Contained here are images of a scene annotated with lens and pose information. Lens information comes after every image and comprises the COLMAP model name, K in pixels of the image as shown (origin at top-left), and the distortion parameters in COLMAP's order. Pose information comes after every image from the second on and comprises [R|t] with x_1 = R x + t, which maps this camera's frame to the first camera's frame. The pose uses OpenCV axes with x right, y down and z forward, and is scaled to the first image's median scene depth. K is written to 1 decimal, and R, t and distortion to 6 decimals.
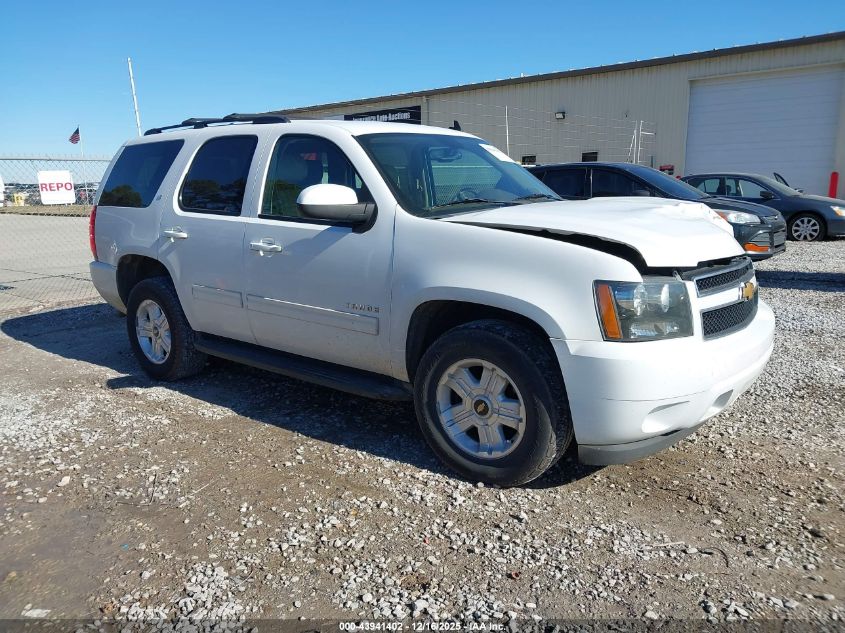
lens RADIAL K [[656.9, 0, 420.7], [0, 656.9, 314.6], [0, 0, 1]] dist [-0.003728, 0.010126]
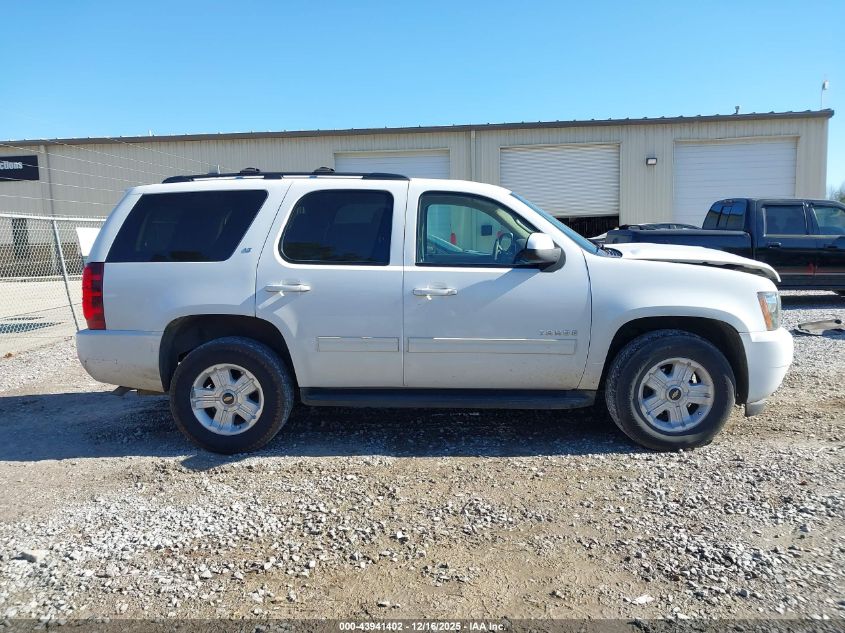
lens RADIAL K [[656.9, 0, 425.4], [0, 656.9, 316.0], [0, 0, 1]] dist [-0.003728, 0.010126]
pose [[0.821528, -0.072159, 0.565583, -0.984123], [0.120579, 0.991511, -0.048645, -0.013530], [-0.557272, 0.108161, 0.823255, 0.137749]]
